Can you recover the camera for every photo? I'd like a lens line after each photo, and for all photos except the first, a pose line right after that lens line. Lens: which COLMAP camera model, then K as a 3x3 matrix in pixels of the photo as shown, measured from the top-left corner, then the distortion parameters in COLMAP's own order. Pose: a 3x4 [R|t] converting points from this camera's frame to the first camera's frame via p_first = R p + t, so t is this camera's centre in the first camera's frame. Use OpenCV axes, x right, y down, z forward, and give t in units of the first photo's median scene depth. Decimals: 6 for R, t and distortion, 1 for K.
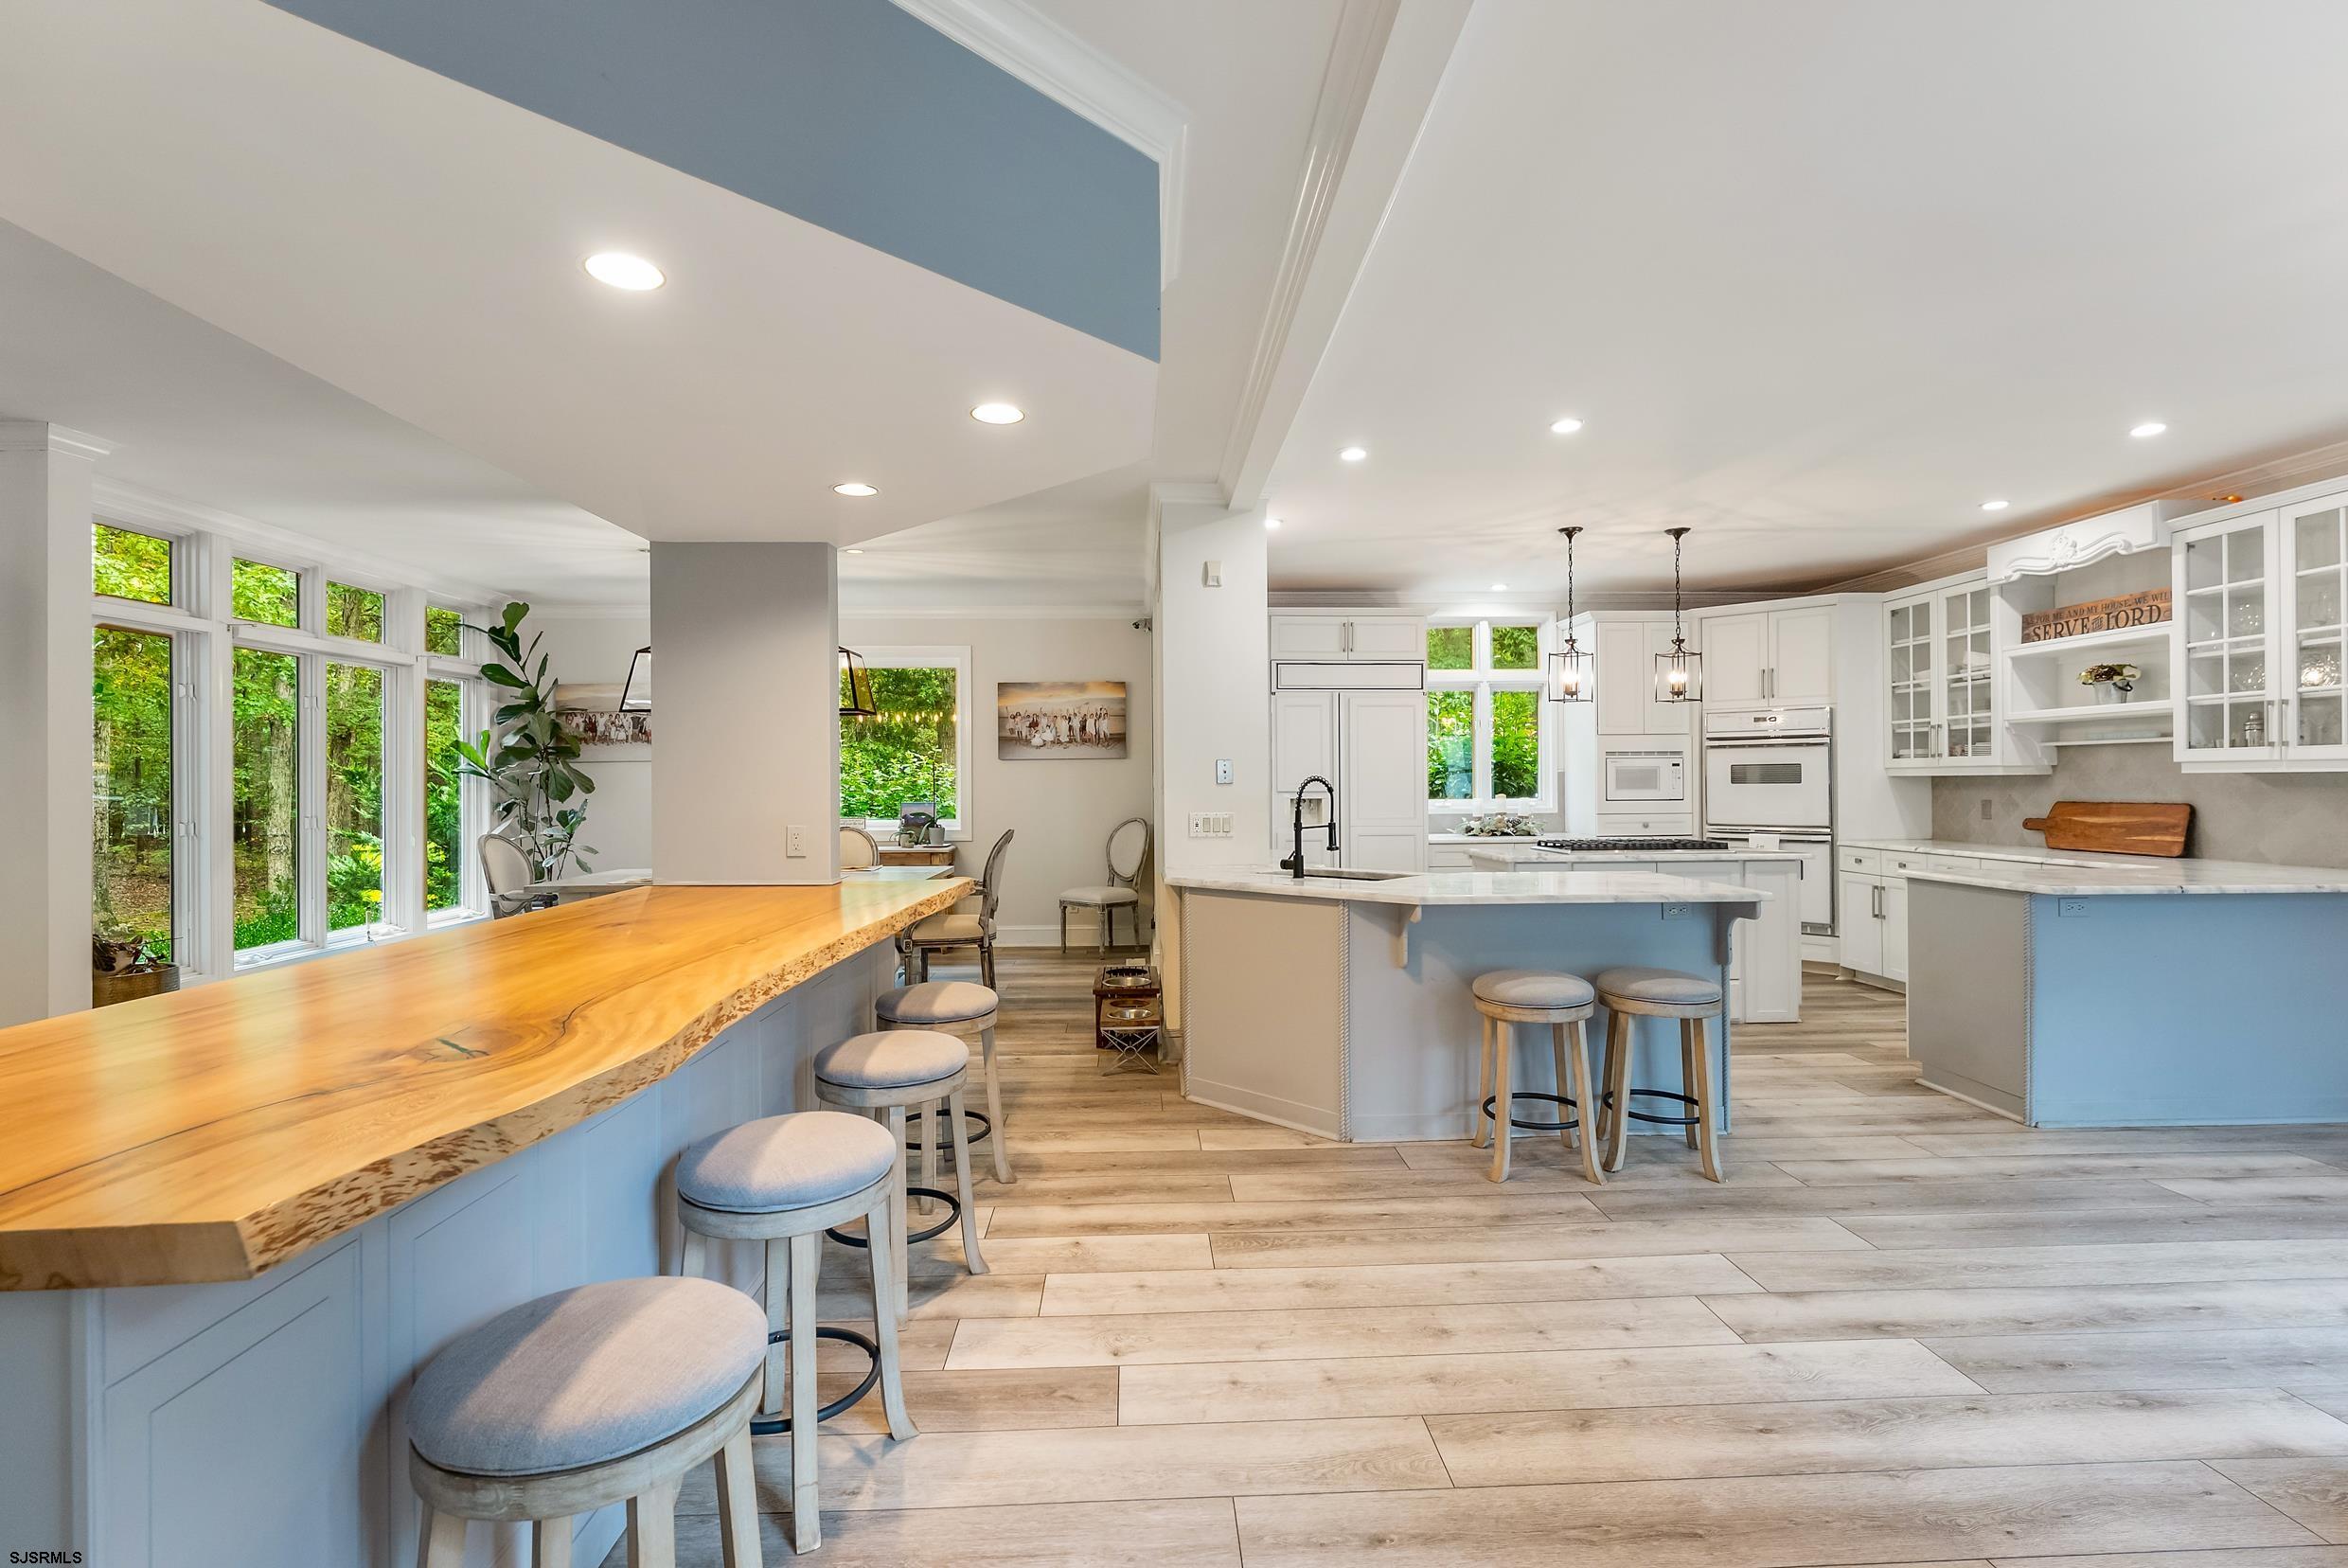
lens RADIAL K [[1075.0, 0, 1176.9], [0, 1075.0, 783.4], [0, 0, 1]] dist [0.002667, 0.002189]
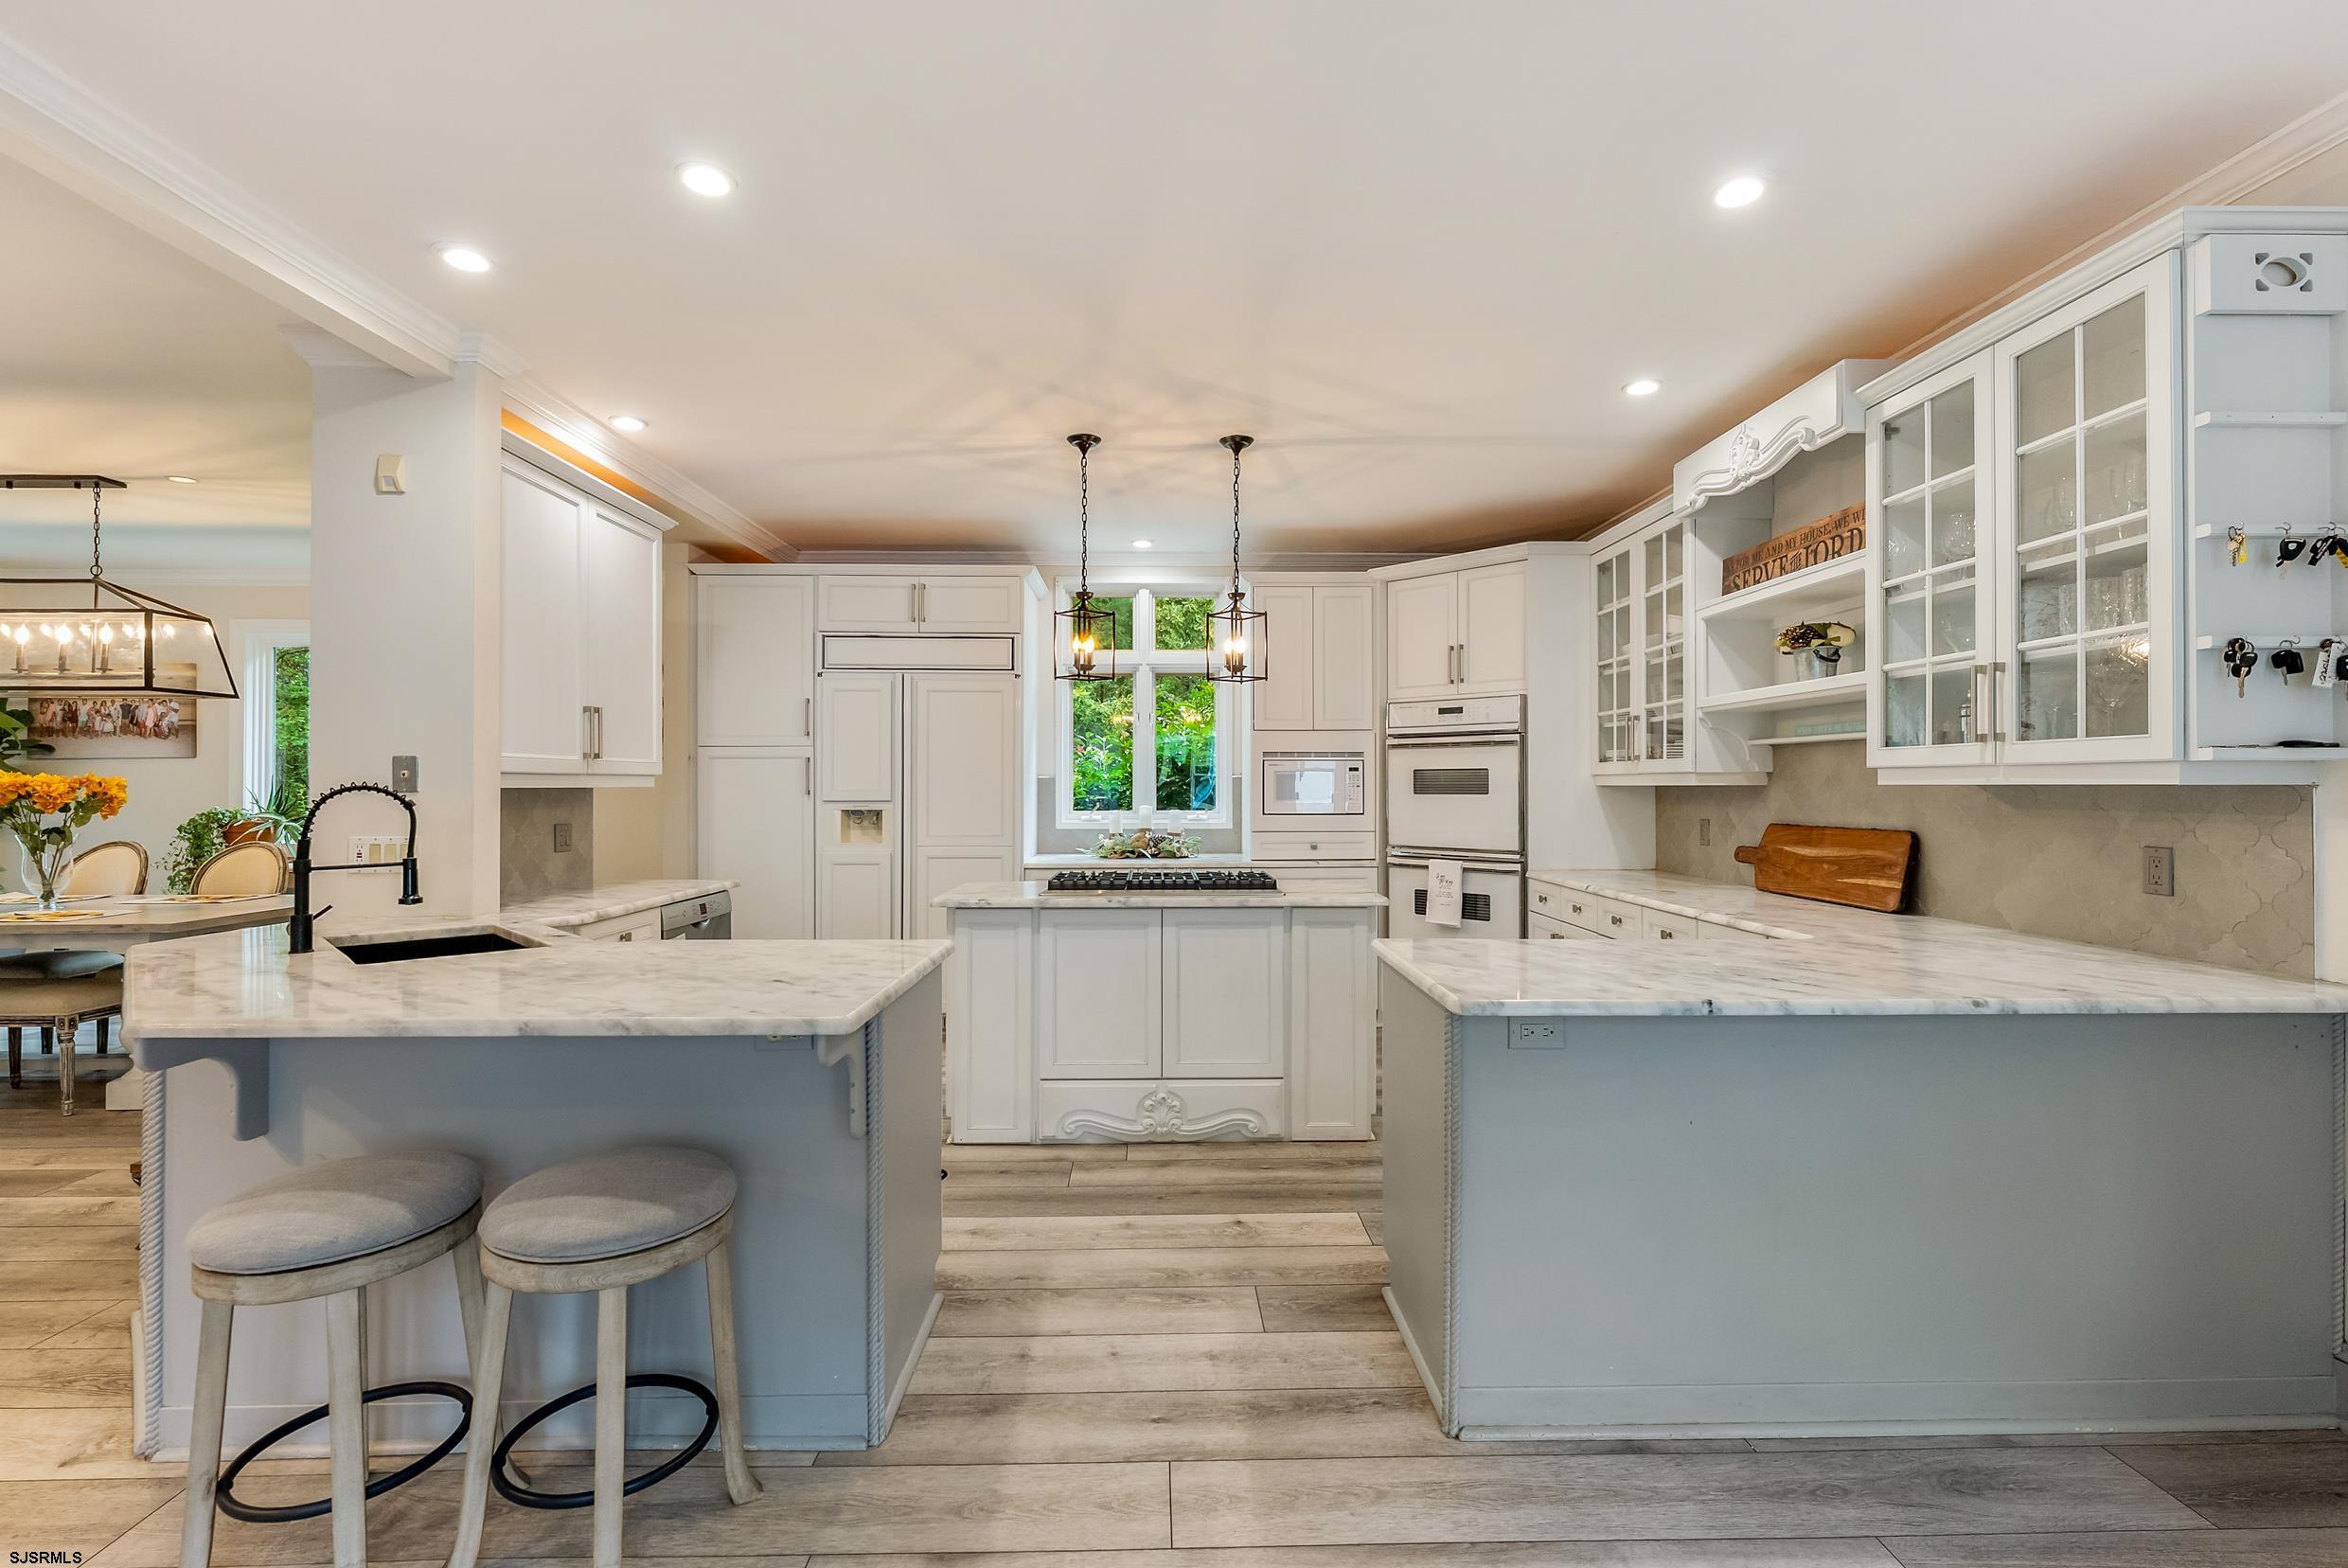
lens RADIAL K [[1031.0, 0, 1172.6], [0, 1031.0, 780.0], [0, 0, 1]] dist [0.003045, -0.000372]
pose [[0.999672, 0.005700, -0.024960, 0.441620], [-0.005848, 0.999966, -0.005856, -0.005349], [0.024925, 0.006000, 0.999671, 0.315605]]
